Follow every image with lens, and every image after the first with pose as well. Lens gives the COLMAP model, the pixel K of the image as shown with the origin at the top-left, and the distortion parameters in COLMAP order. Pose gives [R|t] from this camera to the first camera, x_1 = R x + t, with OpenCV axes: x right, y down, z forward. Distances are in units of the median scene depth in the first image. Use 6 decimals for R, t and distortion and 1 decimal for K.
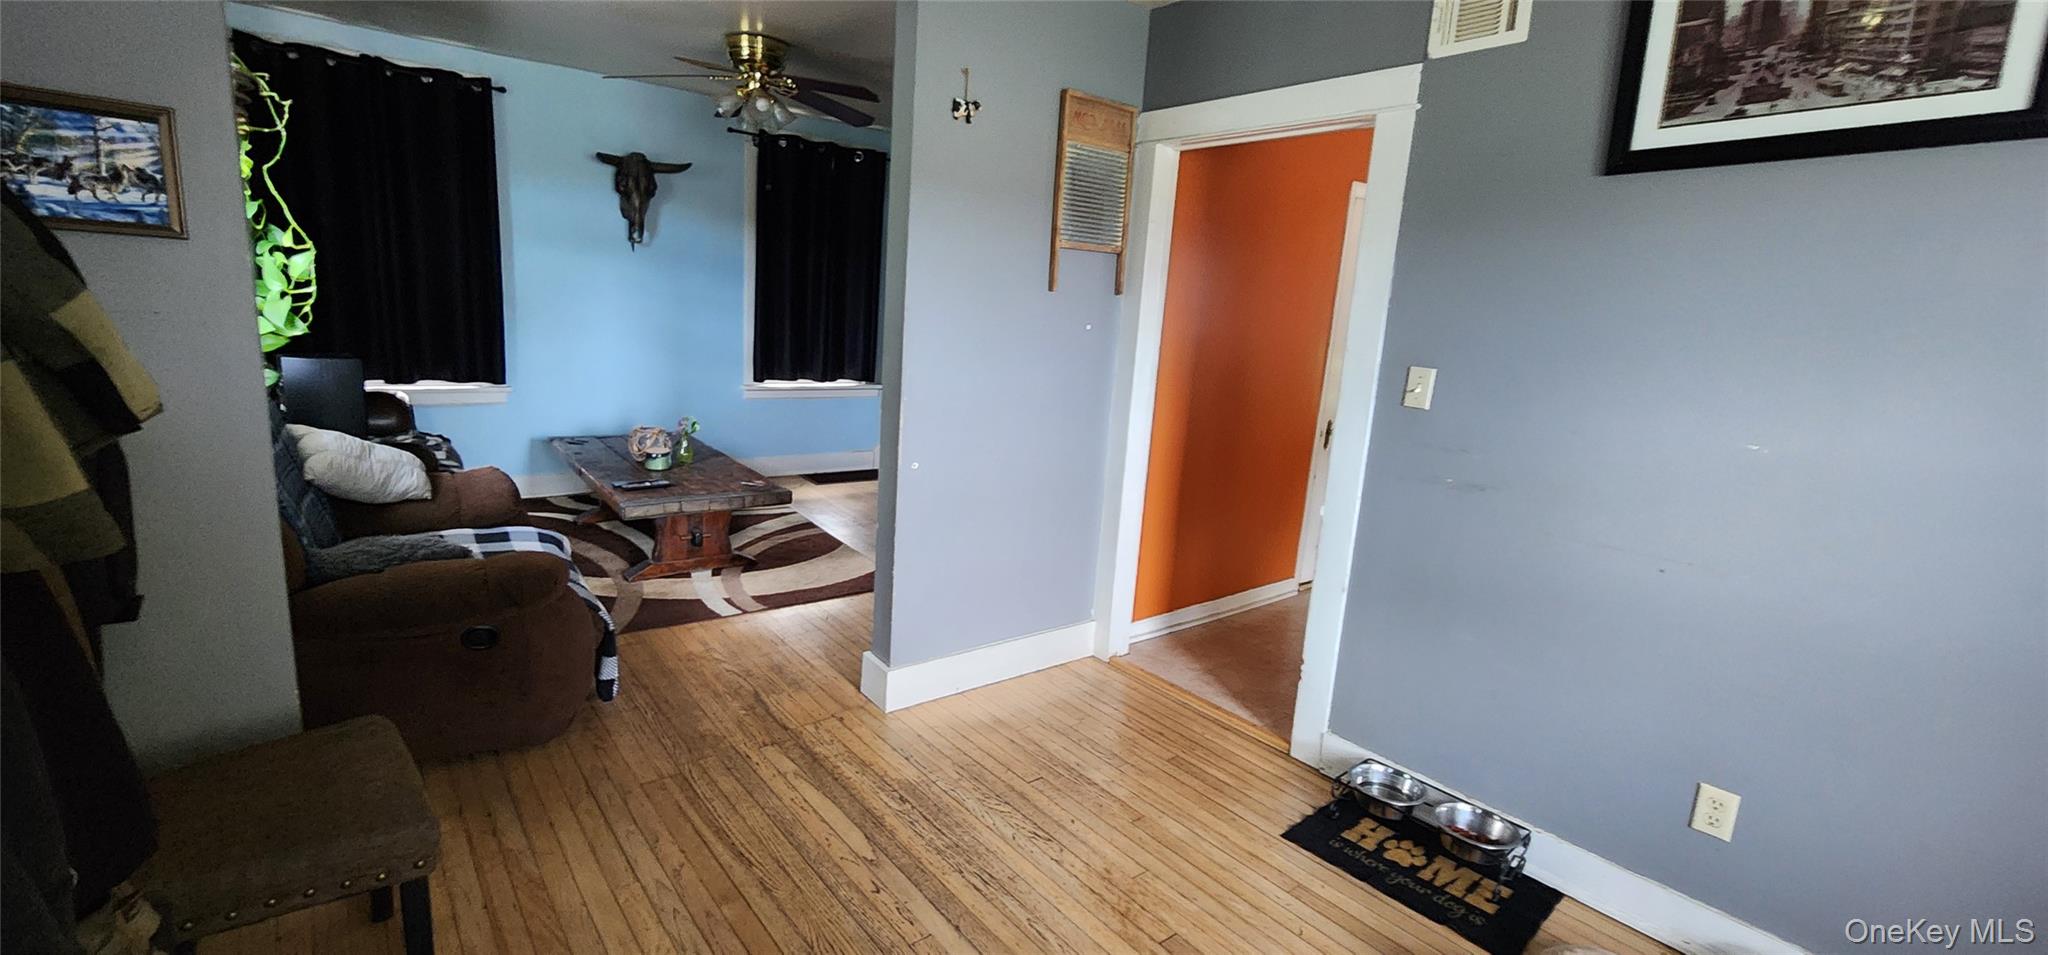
lens RADIAL K [[844.8, 0, 1015.0], [0, 844.8, 469.8], [0, 0, 1]] dist [-0.002590, 0.001365]
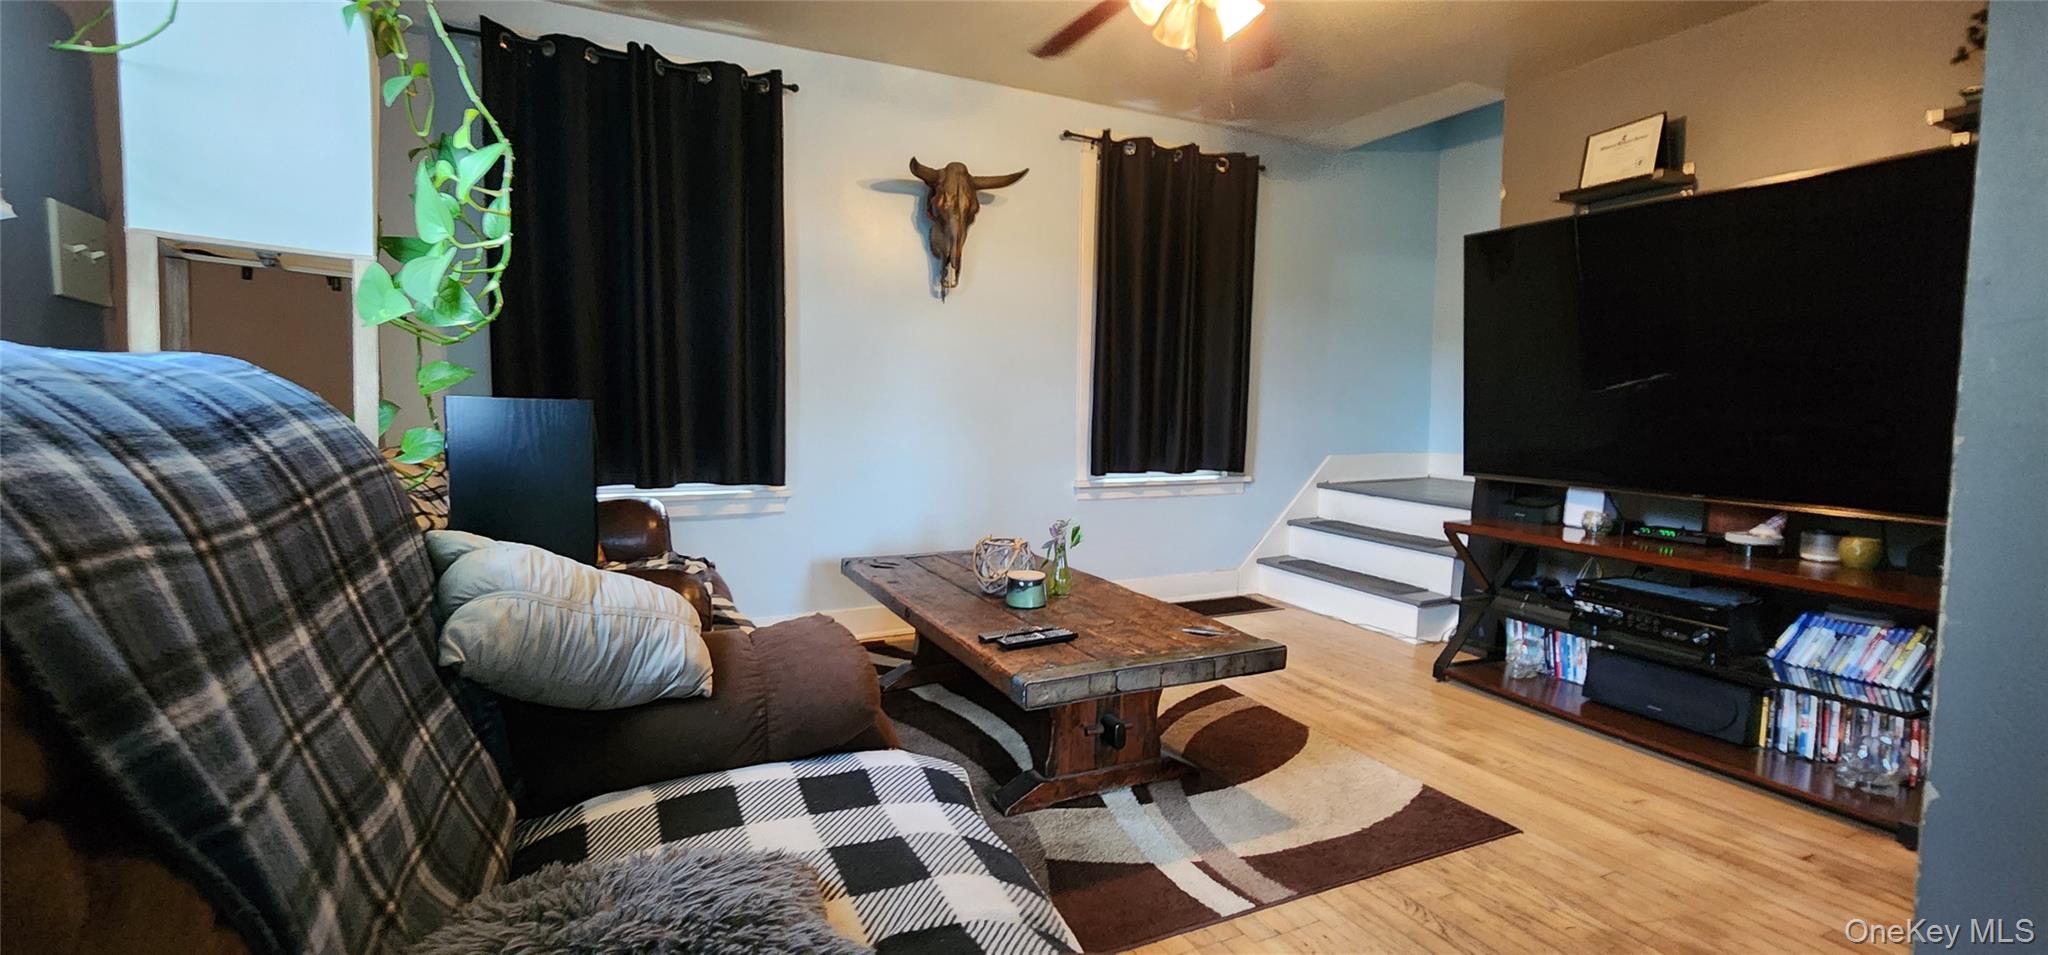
lens RADIAL K [[844.8, 0, 1013.4], [0, 844.8, 473.4], [0, 0, 1]] dist [-0.002590, 0.001365]
pose [[0.974709, -0.044481, -0.219006, -0.295928], [0.013891, 0.990155, -0.139283, -0.010840], [0.223045, 0.132718, 0.965731, 0.403453]]
